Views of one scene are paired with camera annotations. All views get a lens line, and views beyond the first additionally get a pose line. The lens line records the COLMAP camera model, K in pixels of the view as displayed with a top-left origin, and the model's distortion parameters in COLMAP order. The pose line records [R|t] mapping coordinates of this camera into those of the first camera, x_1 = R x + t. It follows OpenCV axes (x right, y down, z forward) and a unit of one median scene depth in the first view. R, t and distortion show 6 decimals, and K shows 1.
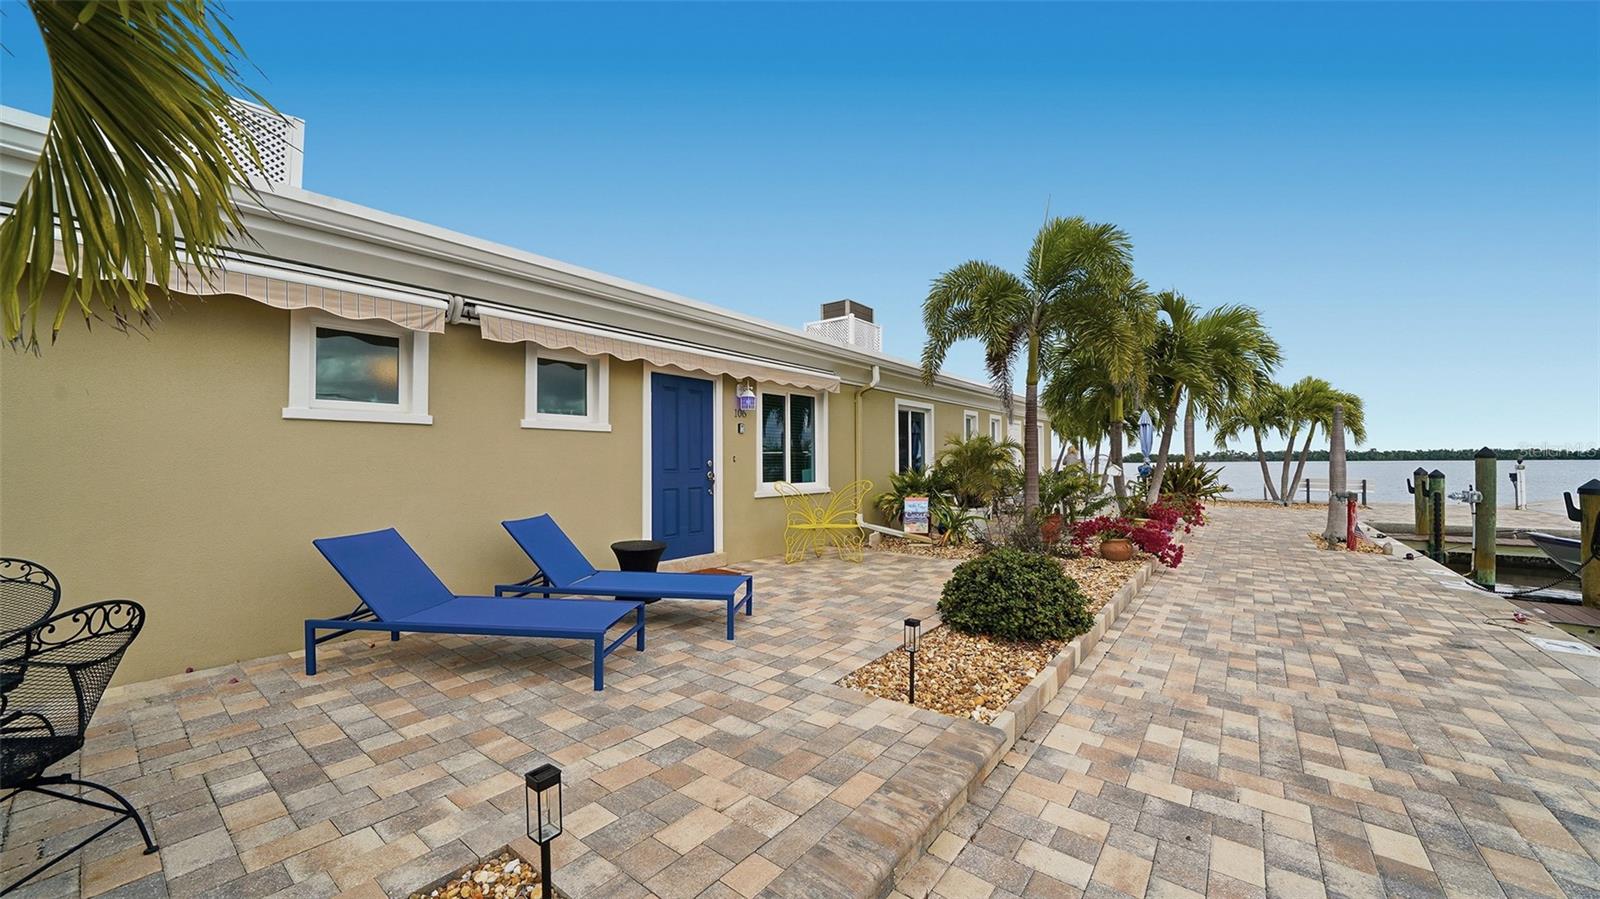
lens RADIAL K [[598.7, 0, 789.3], [0, 598.7, 440.5], [0, 0, 1]] dist [-0.001196, -0.000022]
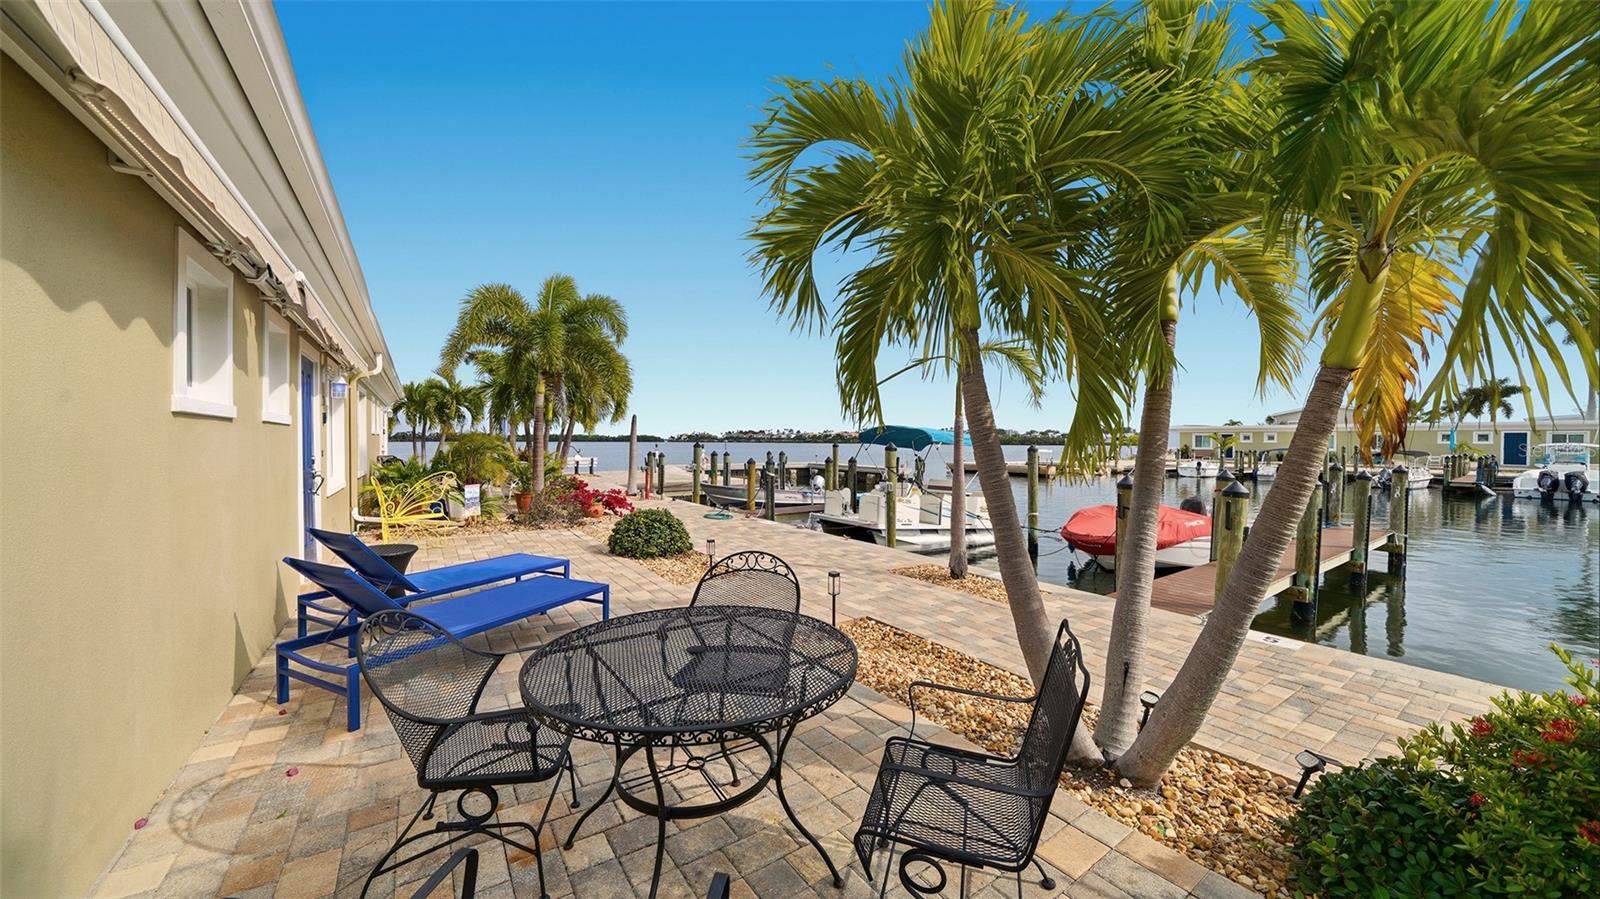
lens RADIAL K [[578.7, 0, 793.6], [0, 578.7, 427.7], [0, 0, 1]] dist [-0.013438, 0.000209]
pose [[0.307878, 0.026331, 0.951061, -0.661136], [-0.040656, 0.999068, -0.014499, -0.024448], [-0.950557, -0.034203, 0.308661, 0.091456]]
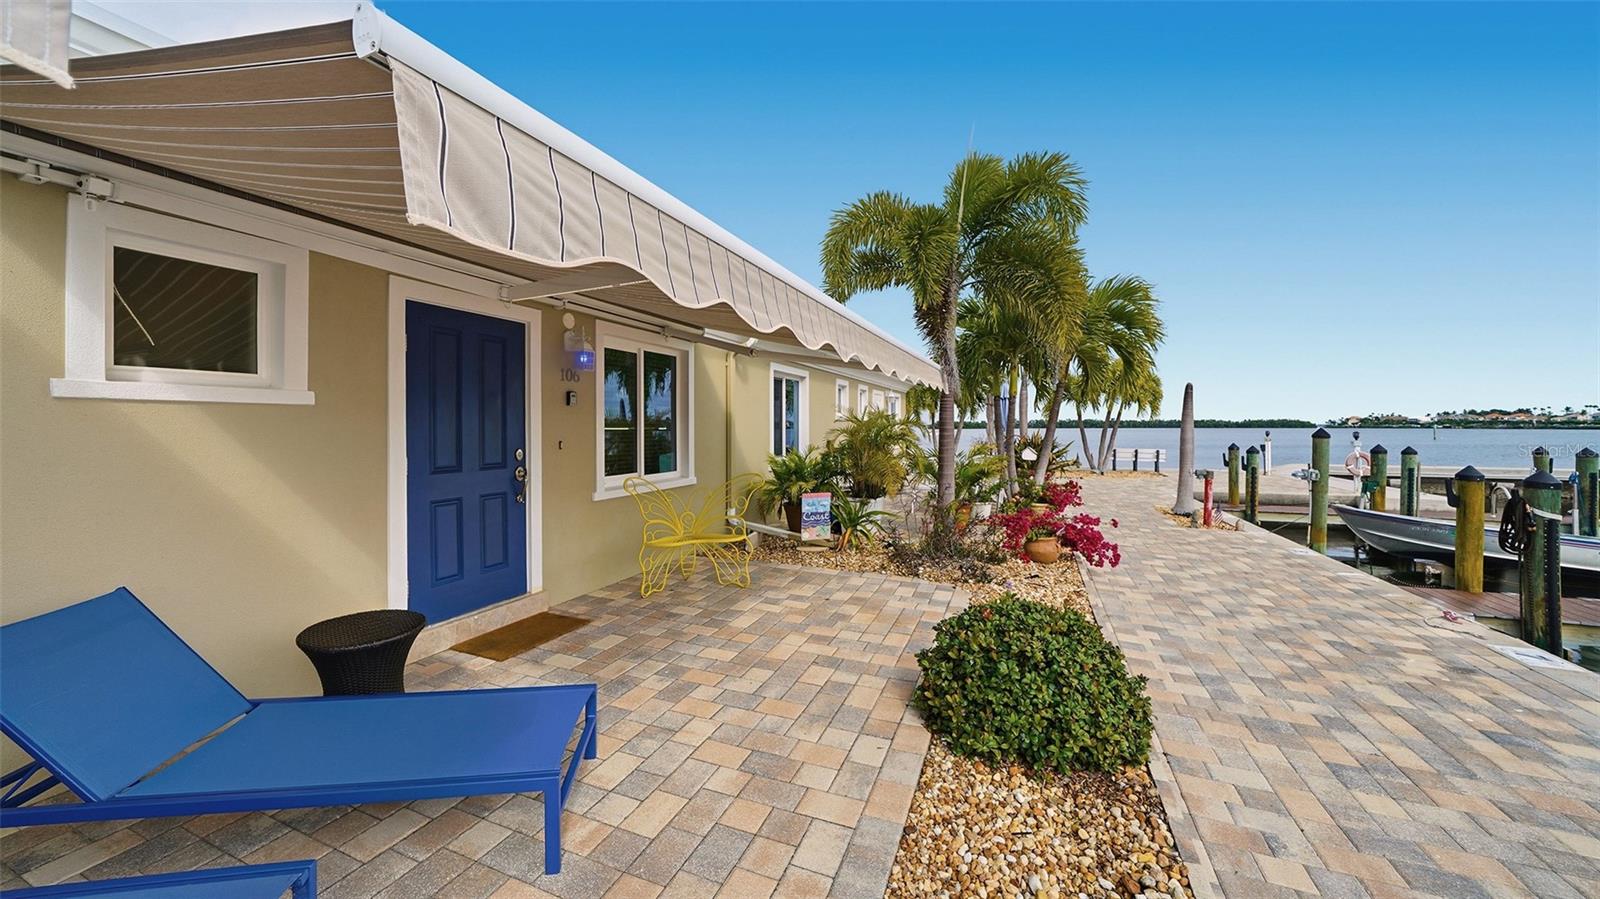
lens RADIAL K [[578.7, 0, 793.6], [0, 578.7, 427.7], [0, 0, 1]] dist [-0.013438, 0.000209]
pose [[0.958058, 0.002287, 0.286566, -0.028722], [-0.013484, 0.999220, 0.037106, -0.015852], [-0.286258, -0.039413, 0.957342, 0.321179]]
